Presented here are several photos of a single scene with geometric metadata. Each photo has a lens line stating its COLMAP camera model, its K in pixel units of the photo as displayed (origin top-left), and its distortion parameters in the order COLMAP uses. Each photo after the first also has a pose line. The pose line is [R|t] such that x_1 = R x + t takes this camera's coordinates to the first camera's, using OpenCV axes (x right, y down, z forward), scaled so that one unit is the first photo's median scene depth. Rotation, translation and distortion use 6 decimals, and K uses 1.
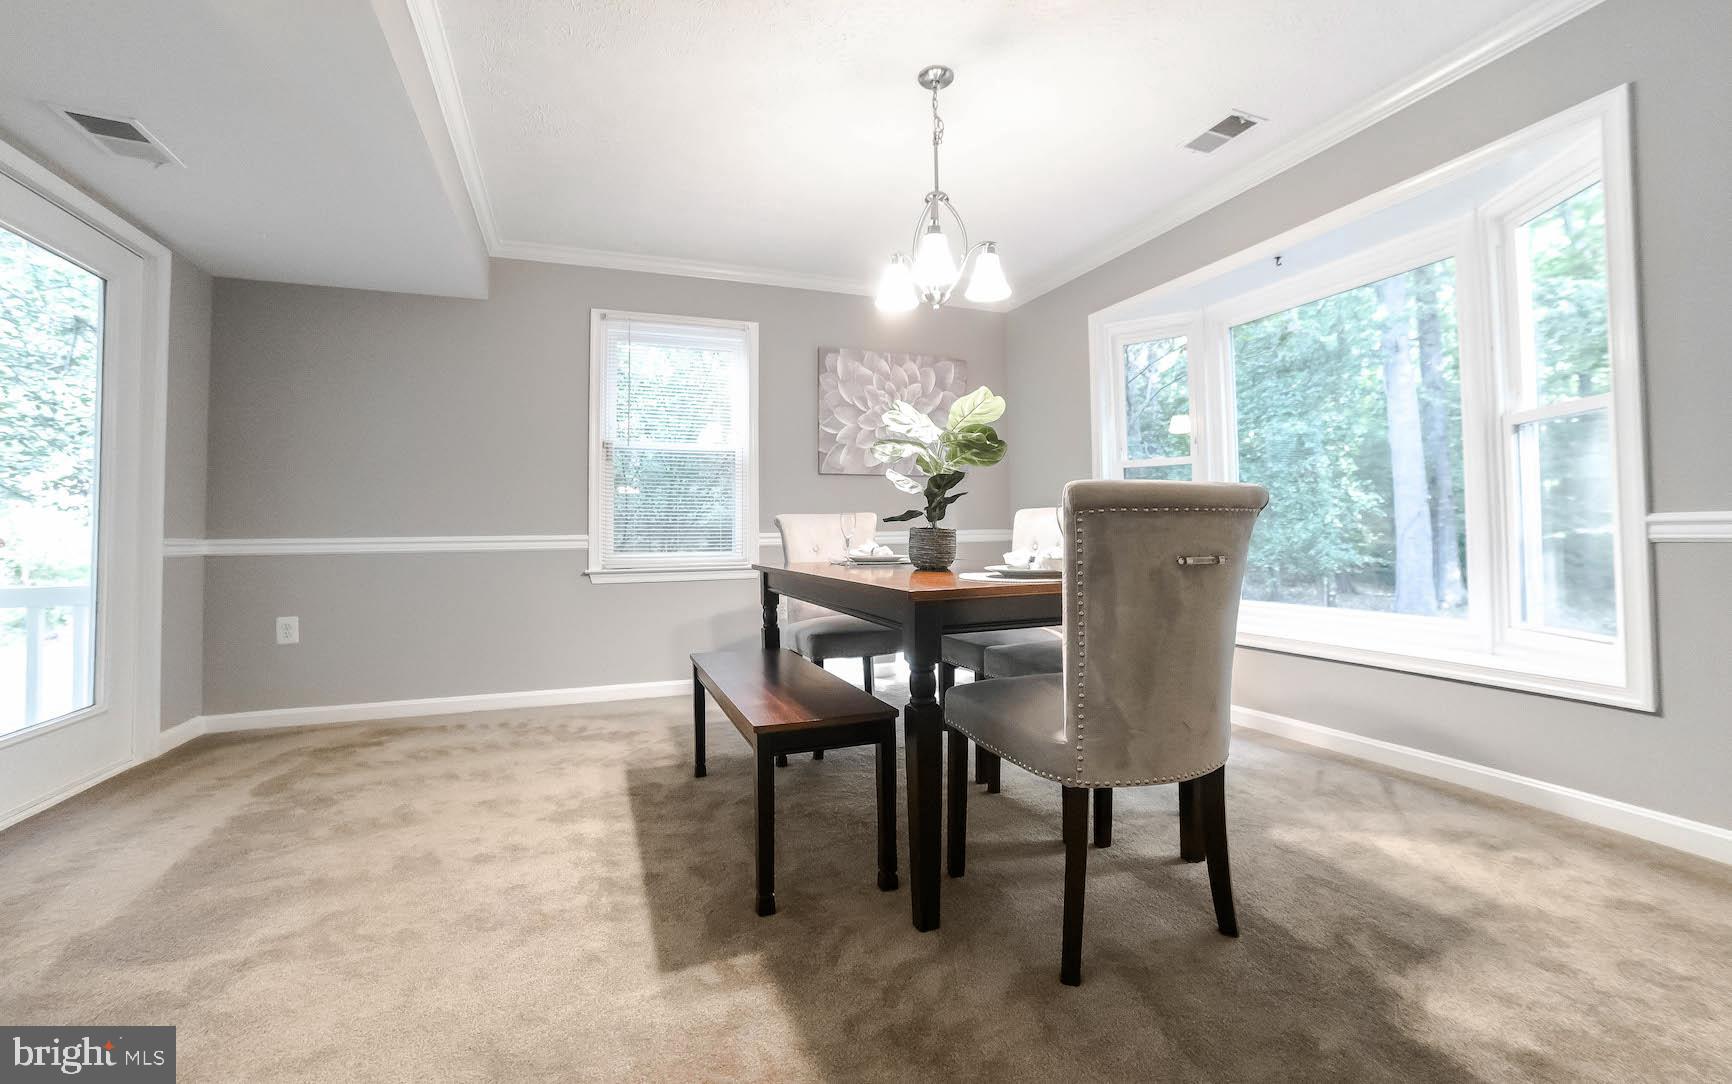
lens RADIAL K [[709.0, 0, 863.8], [0, 709.0, 512.4], [0, 0, 1]] dist [-0.085737, 0.039950]
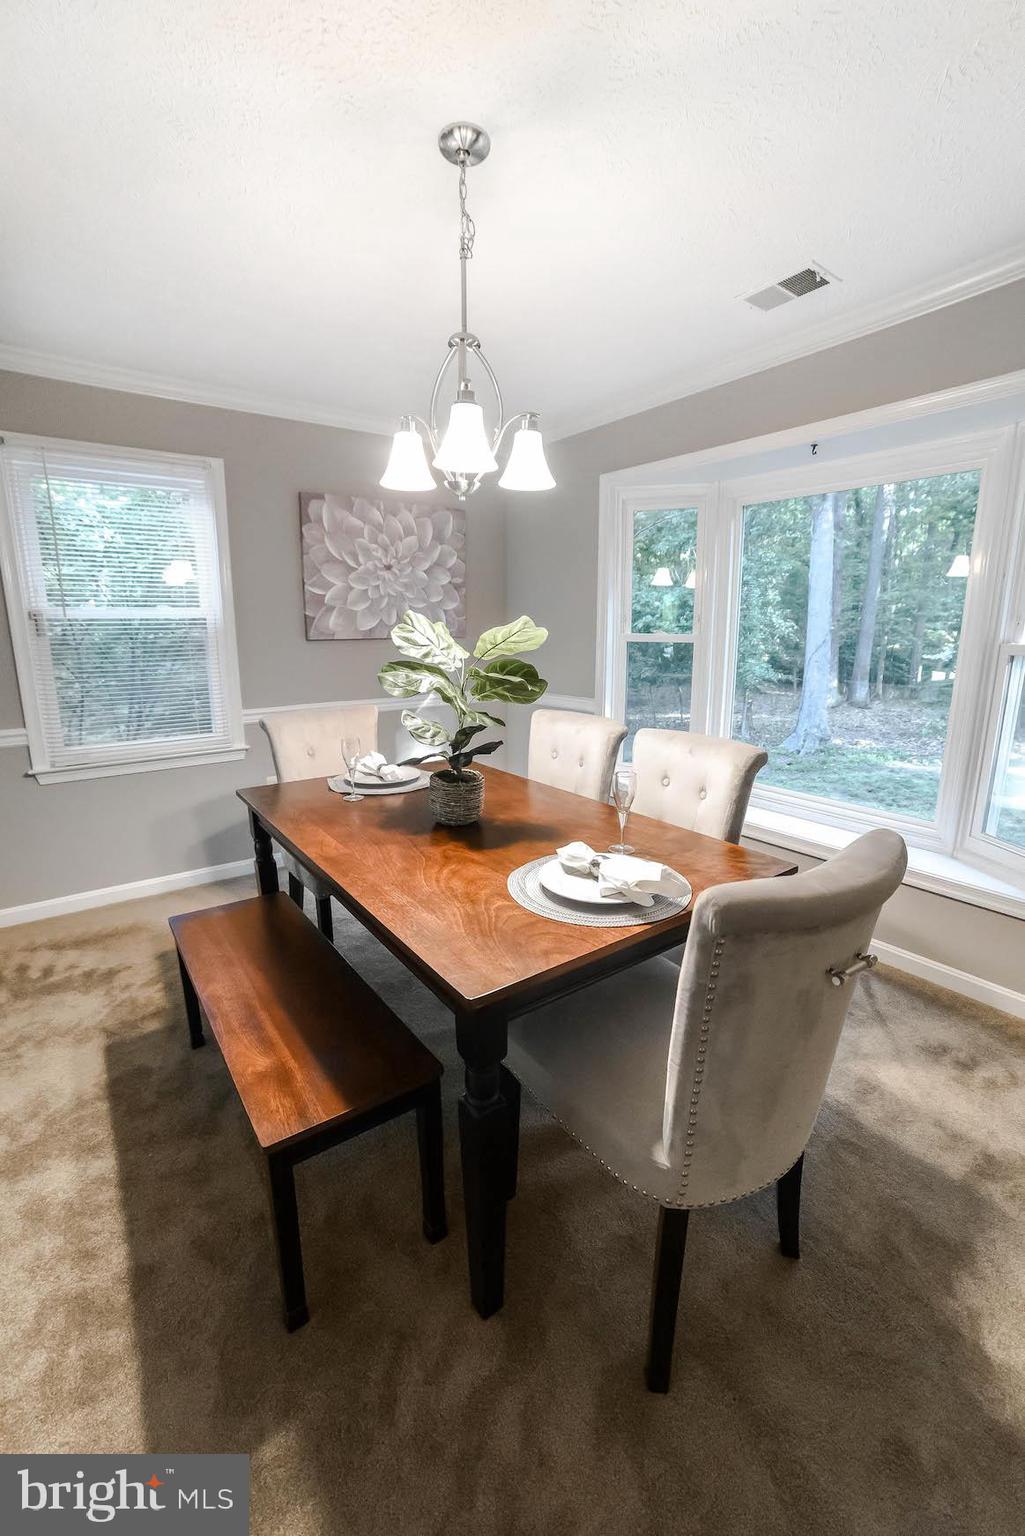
lens RADIAL K [[627.8, 0, 515.8], [0, 627.8, 766.0], [0, 0, 1]] dist [-0.083246, 0.033549]
pose [[0.966278, -0.045659, 0.253421, -0.025126], [-0.017112, 0.970592, 0.240120, -0.170381], [-0.256932, -0.236359, 0.937081, 0.278459]]
